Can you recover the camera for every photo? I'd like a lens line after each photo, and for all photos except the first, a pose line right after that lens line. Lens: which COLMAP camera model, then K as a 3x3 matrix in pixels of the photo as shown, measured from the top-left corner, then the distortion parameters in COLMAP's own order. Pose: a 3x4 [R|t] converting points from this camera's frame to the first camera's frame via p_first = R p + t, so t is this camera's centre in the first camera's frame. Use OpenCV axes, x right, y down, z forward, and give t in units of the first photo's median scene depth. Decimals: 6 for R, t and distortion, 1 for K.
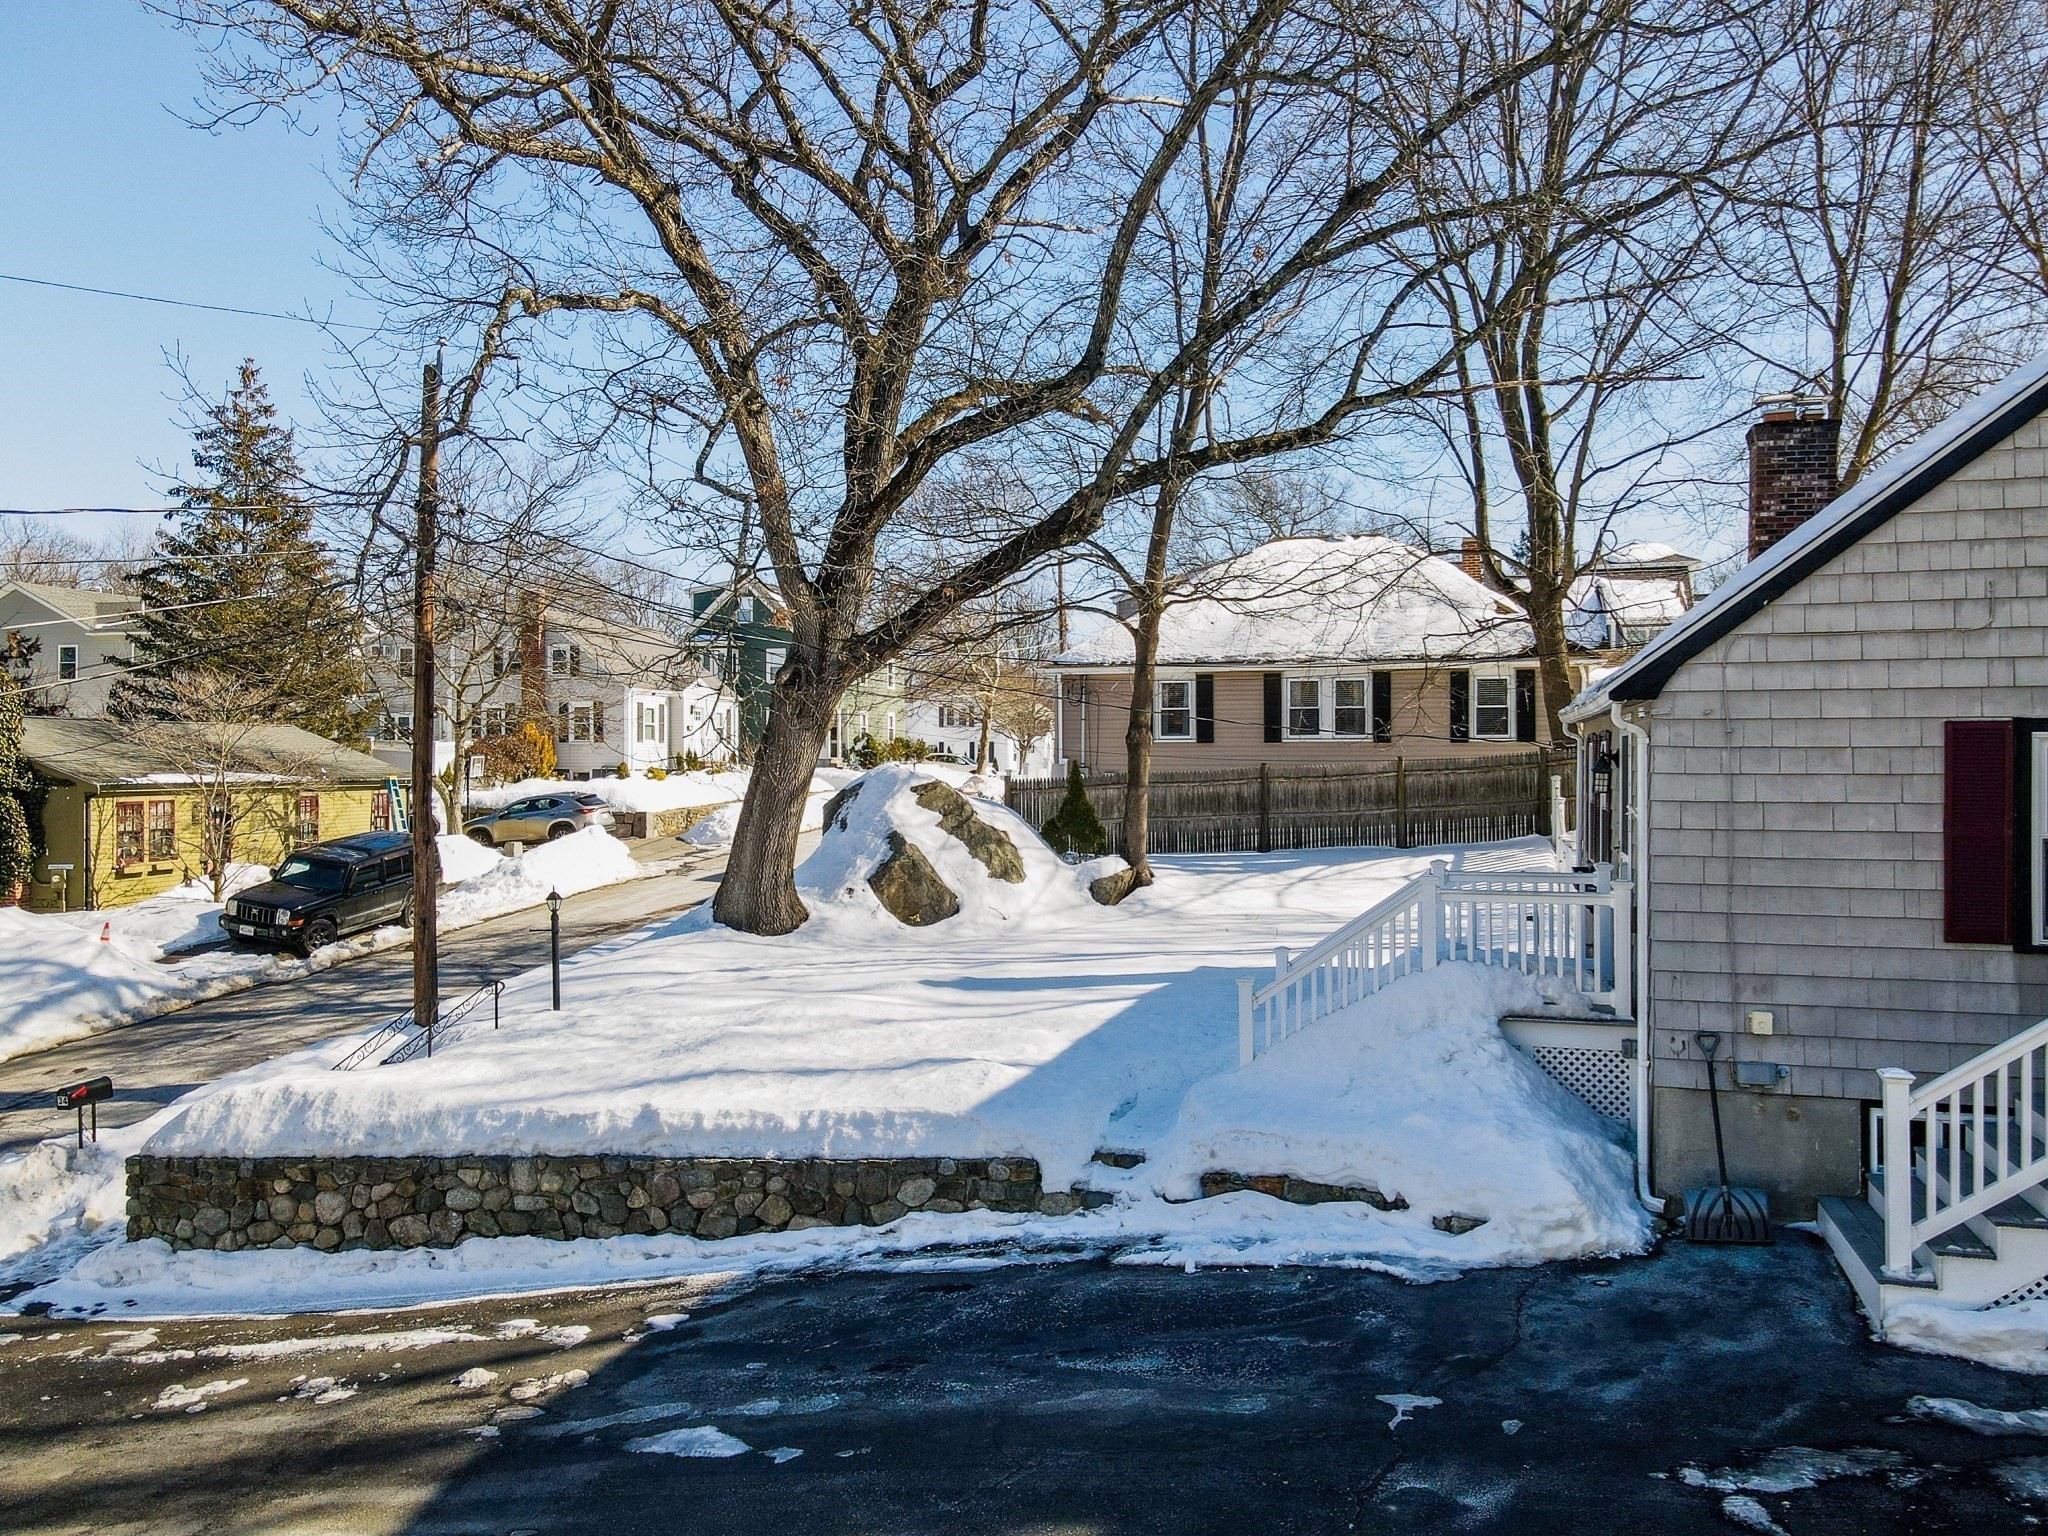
lens RADIAL K [[1584.5, 0, 1017.9], [0, 1584.5, 767.4], [0, 0, 1]] dist [0.028118, -0.001475]
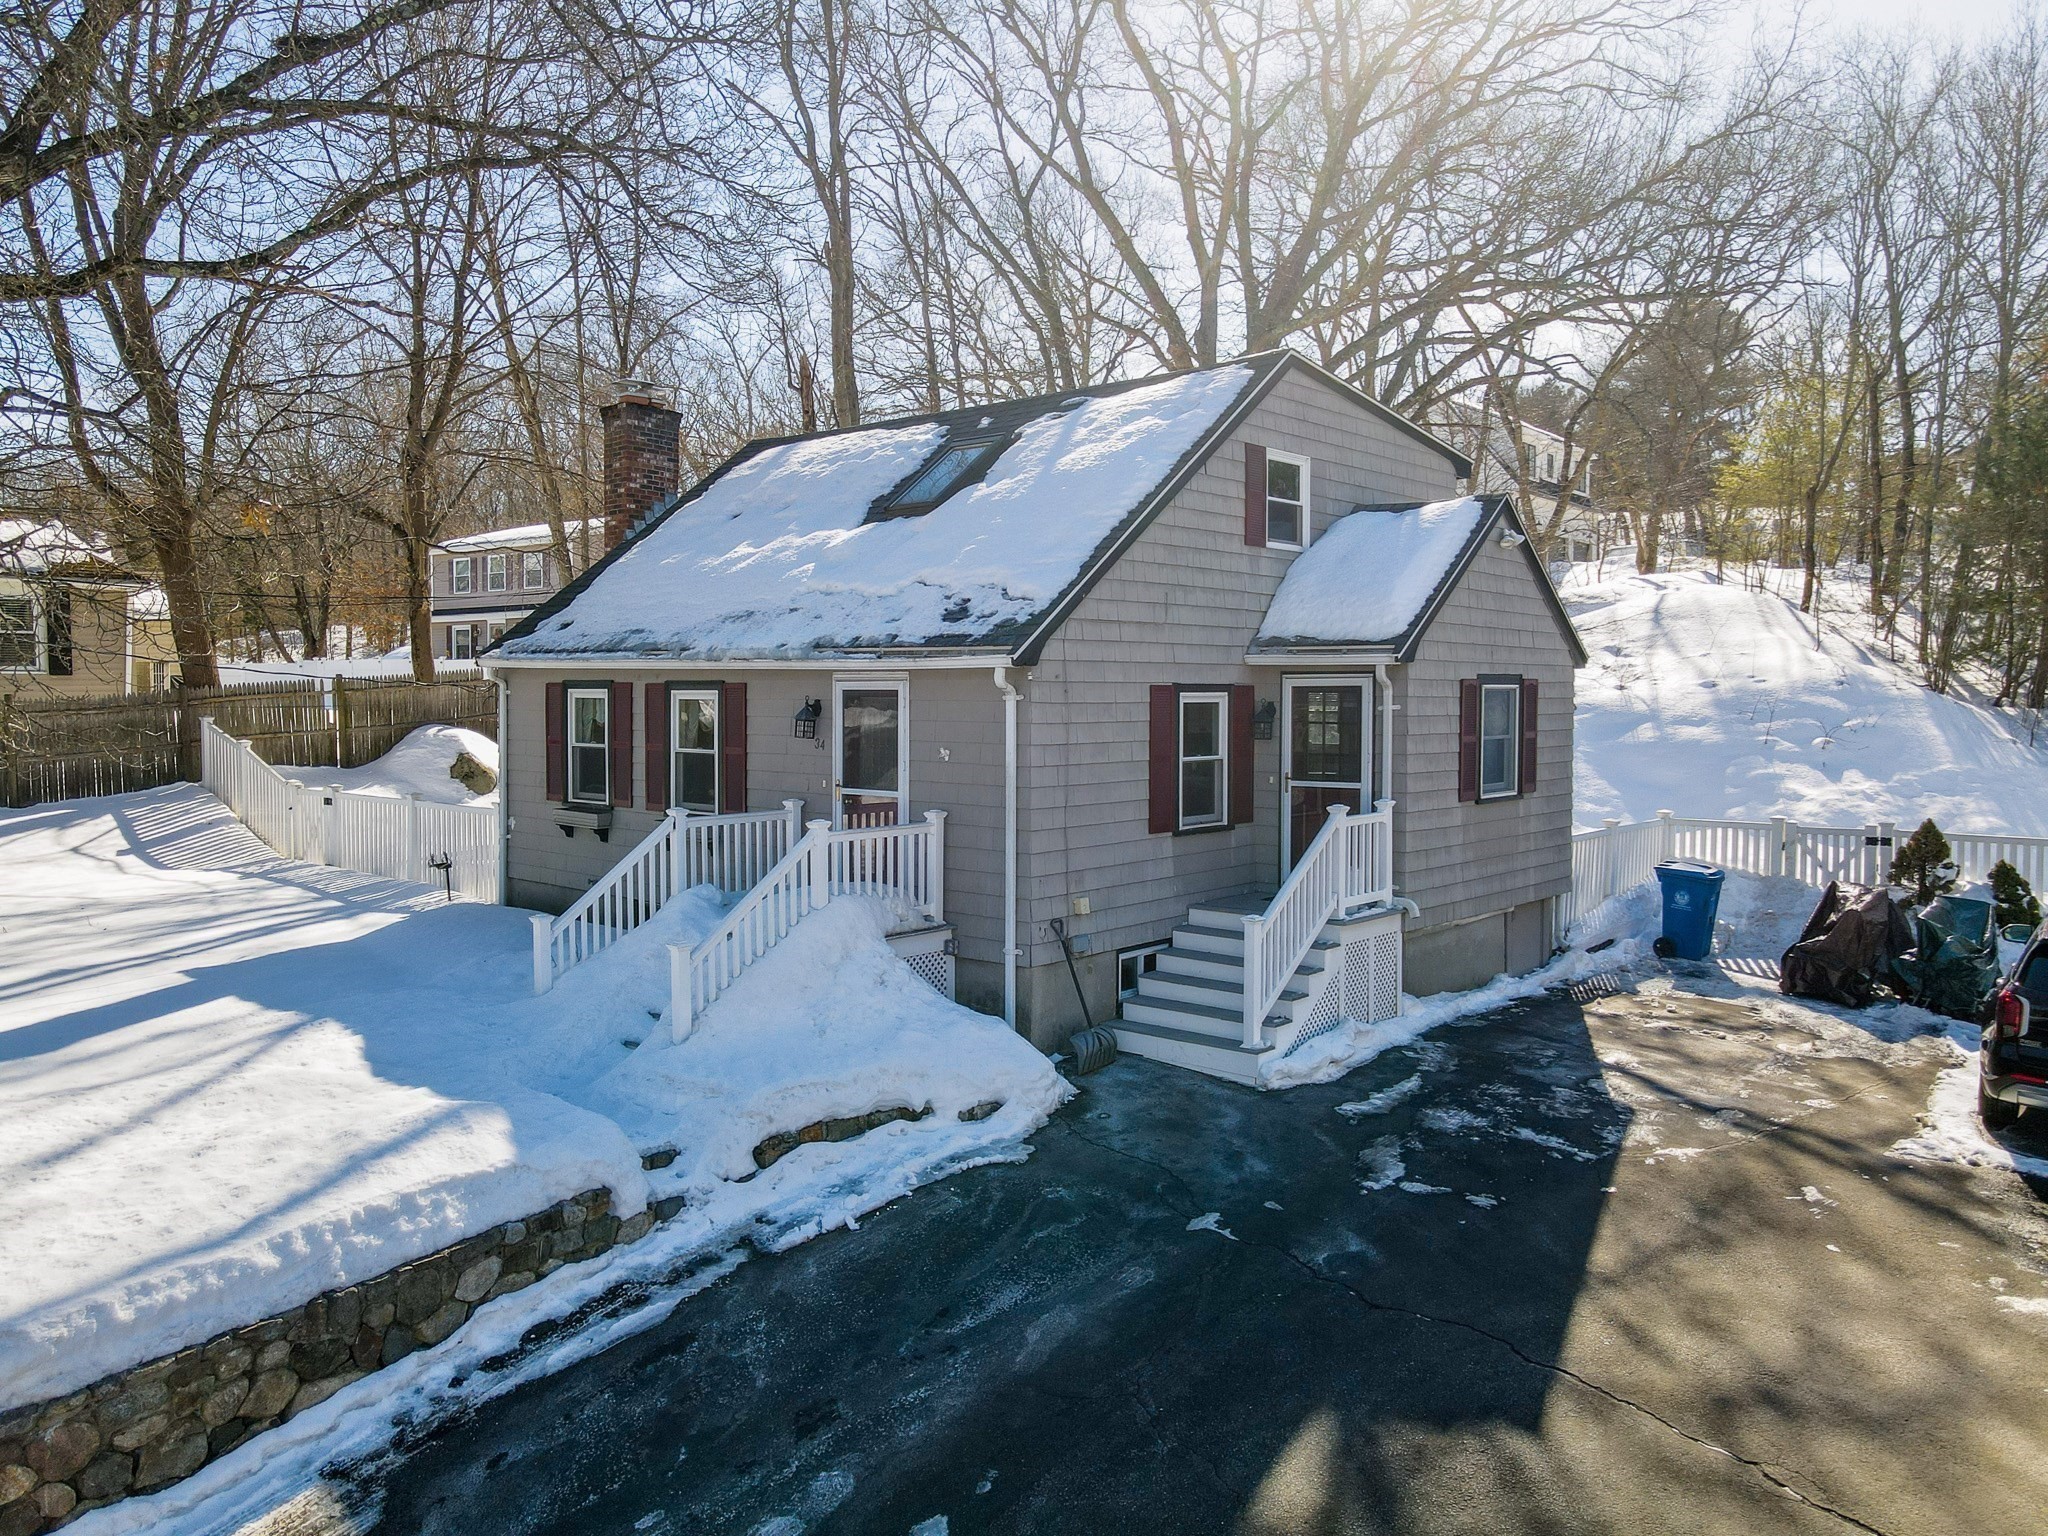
lens RADIAL K [[1584.5, 0, 1017.9], [0, 1584.5, 767.4], [0, 0, 1]] dist [0.028118, -0.001475]
pose [[0.351199, -0.041111, 0.935398, -0.787537], [-0.001086, 0.999017, 0.044315, -0.016603], [-0.936300, -0.016579, 0.350809, 0.564822]]
